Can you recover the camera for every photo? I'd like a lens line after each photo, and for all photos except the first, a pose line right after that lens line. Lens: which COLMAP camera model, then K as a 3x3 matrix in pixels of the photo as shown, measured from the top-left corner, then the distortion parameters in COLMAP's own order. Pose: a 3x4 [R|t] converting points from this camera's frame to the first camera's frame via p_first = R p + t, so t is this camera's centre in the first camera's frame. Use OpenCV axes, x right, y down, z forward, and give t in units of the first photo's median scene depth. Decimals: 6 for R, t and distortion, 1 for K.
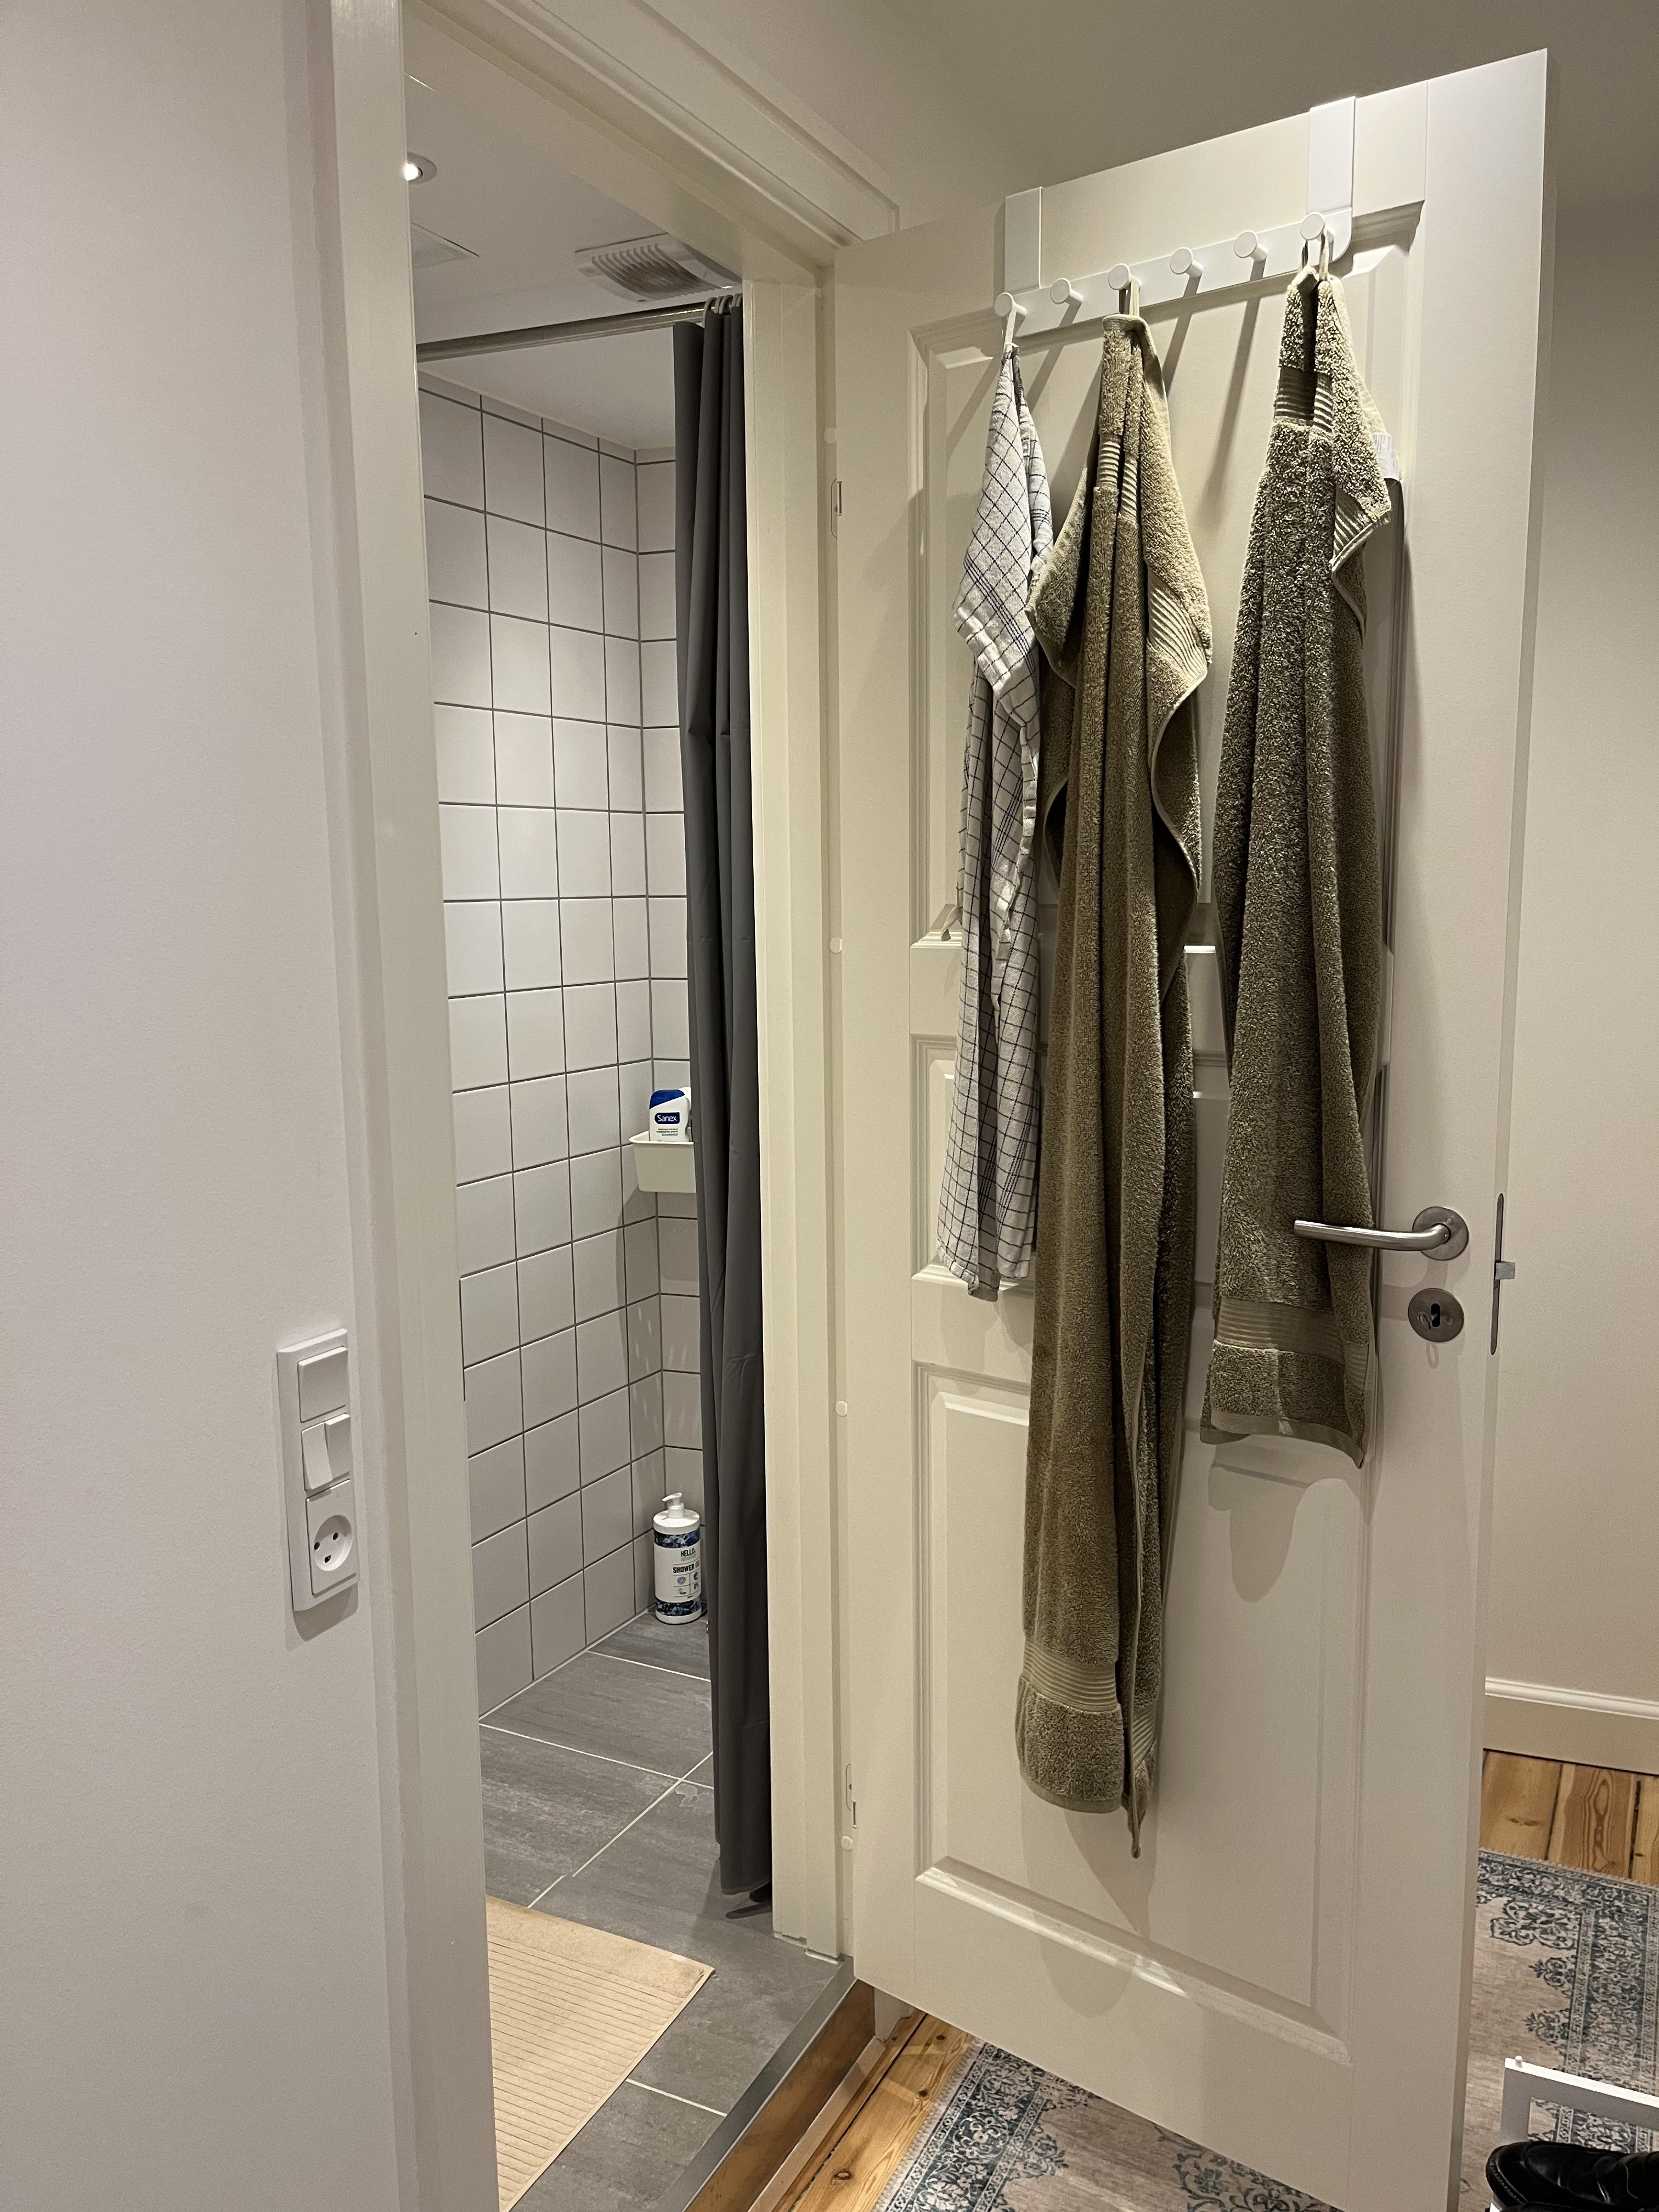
lens RADIAL K [[1656.4, 0, 831.6], [0, 1656.4, 1108.4], [0, 0, 1]] dist [-0.012392, -0.003146]
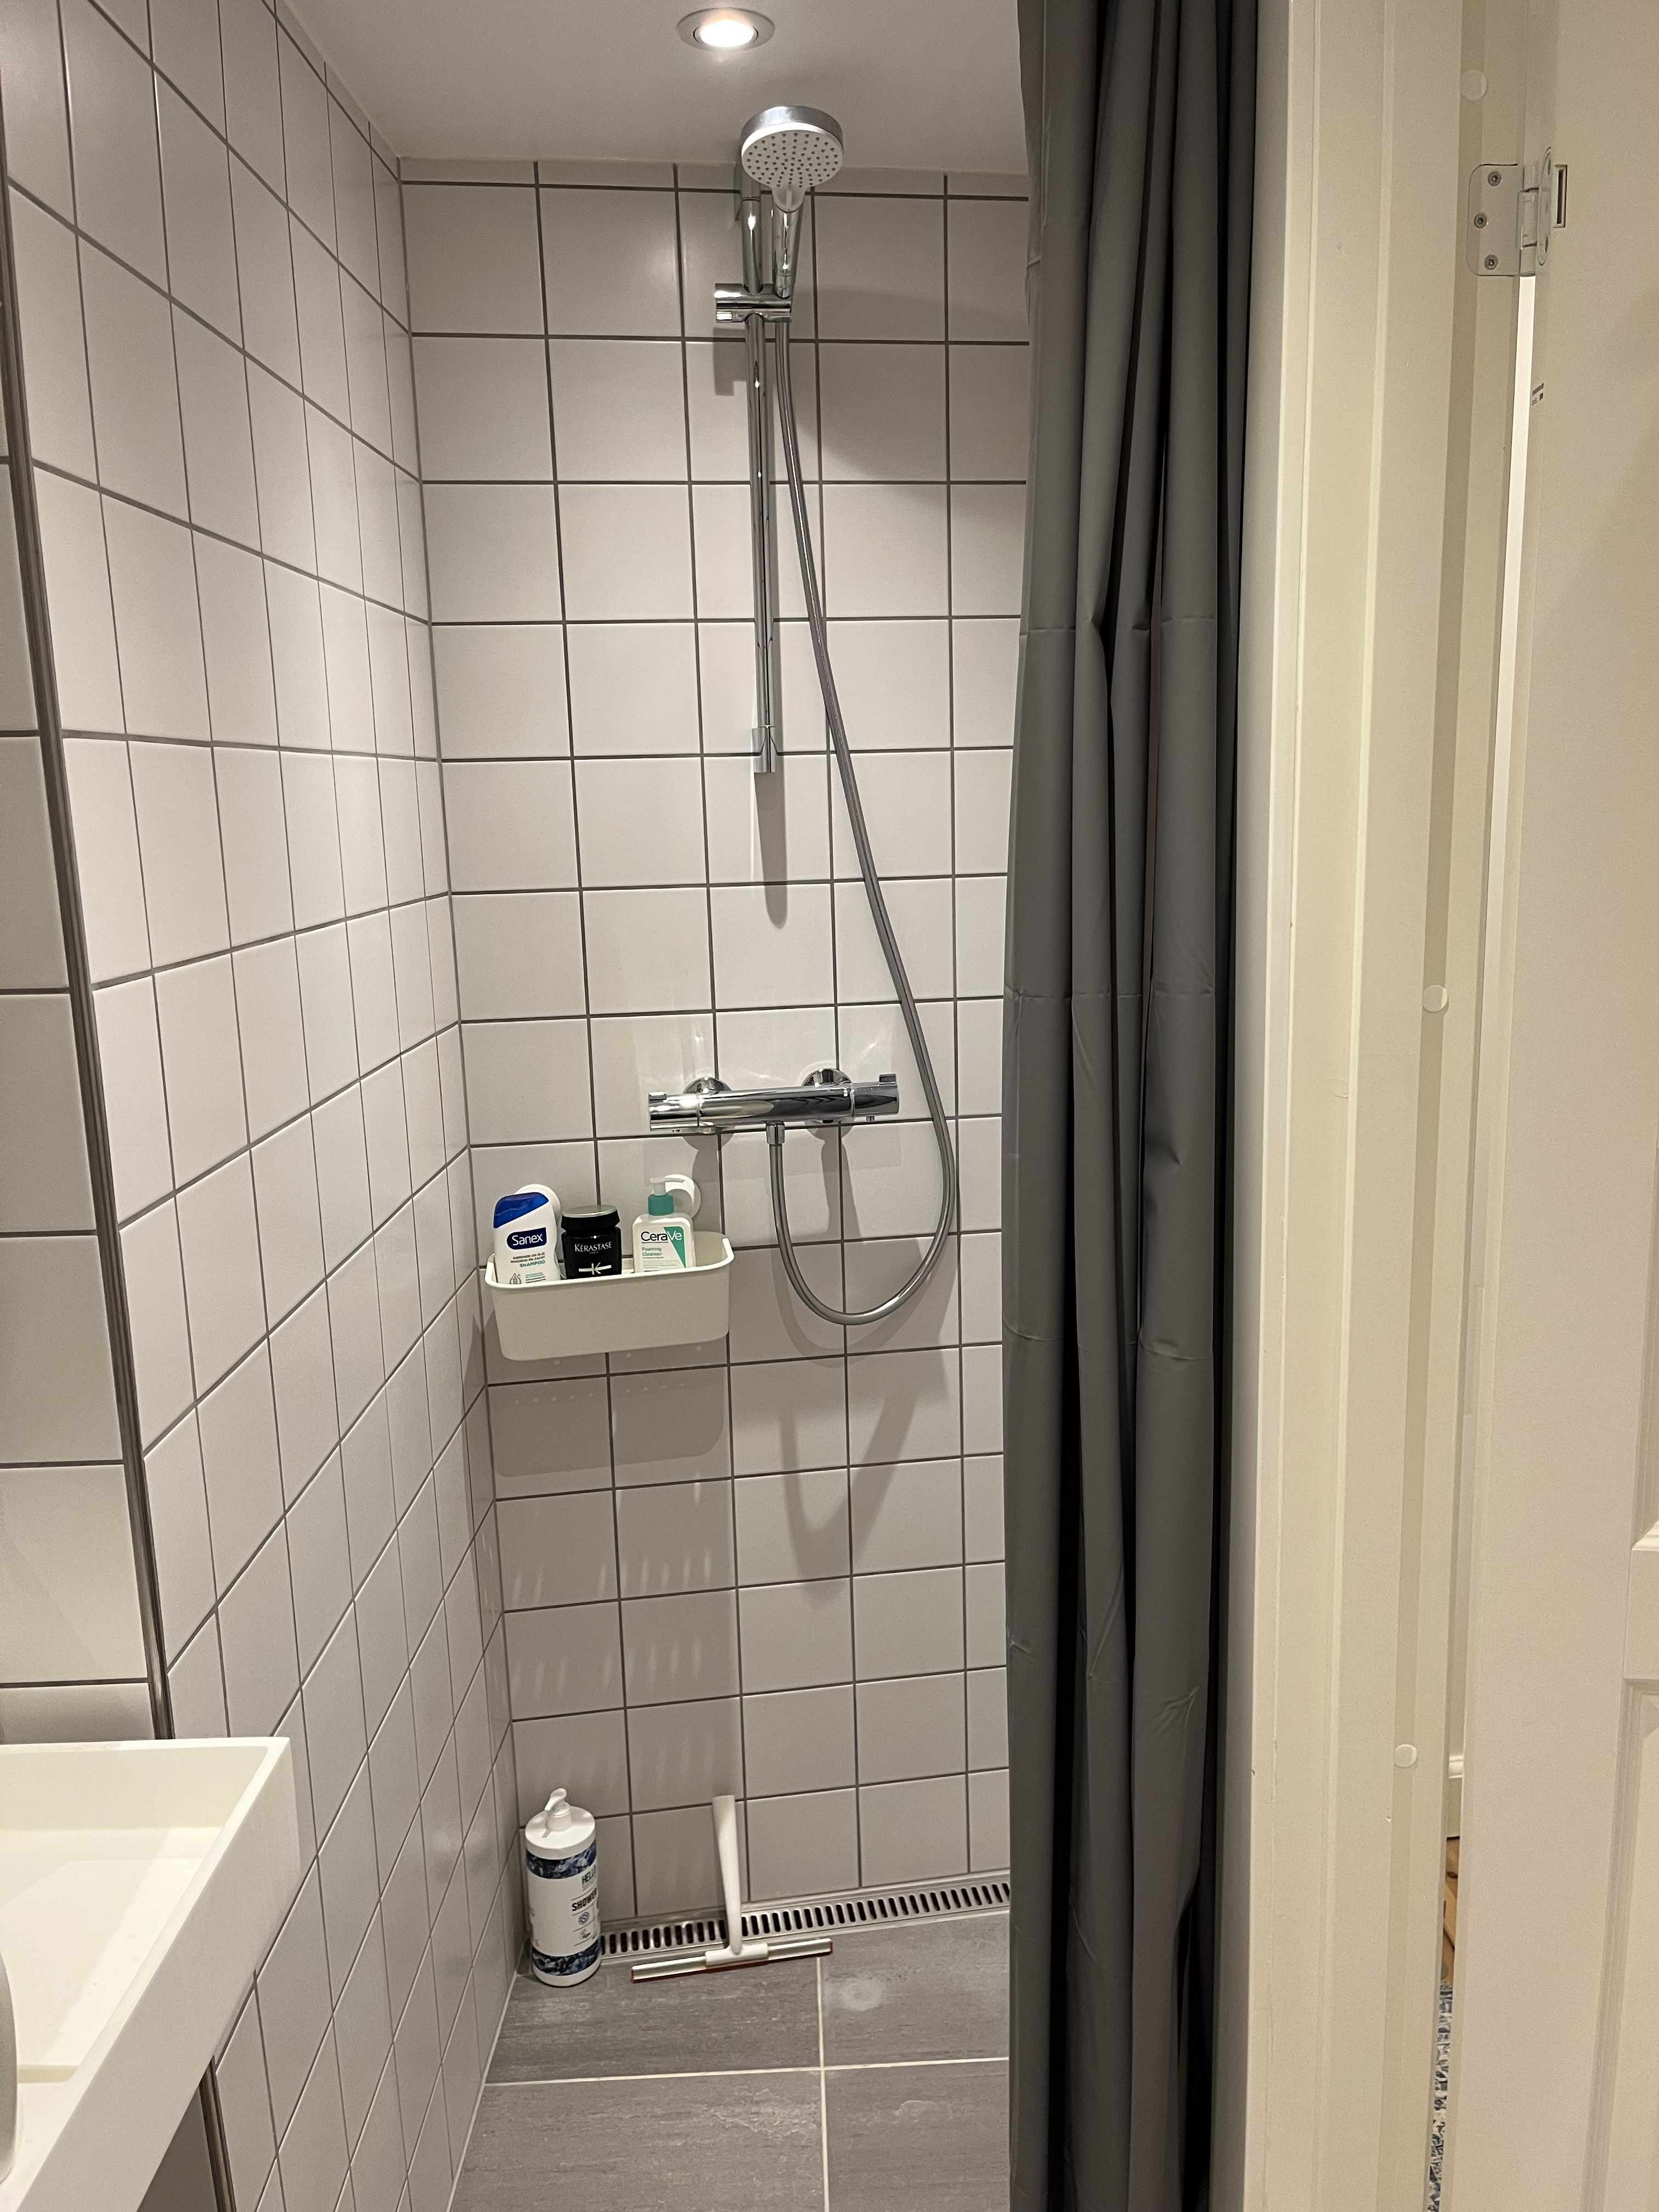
lens RADIAL K [[1656.4, 0, 831.3], [0, 1656.4, 1103.4], [0, 0, 1]] dist [-0.012392, -0.003146]
pose [[0.880685, -0.104364, 0.462063, -0.281959], [0.093002, 0.994538, 0.047372, -0.064812], [-0.464483, 0.001253, 0.885581, 0.372608]]
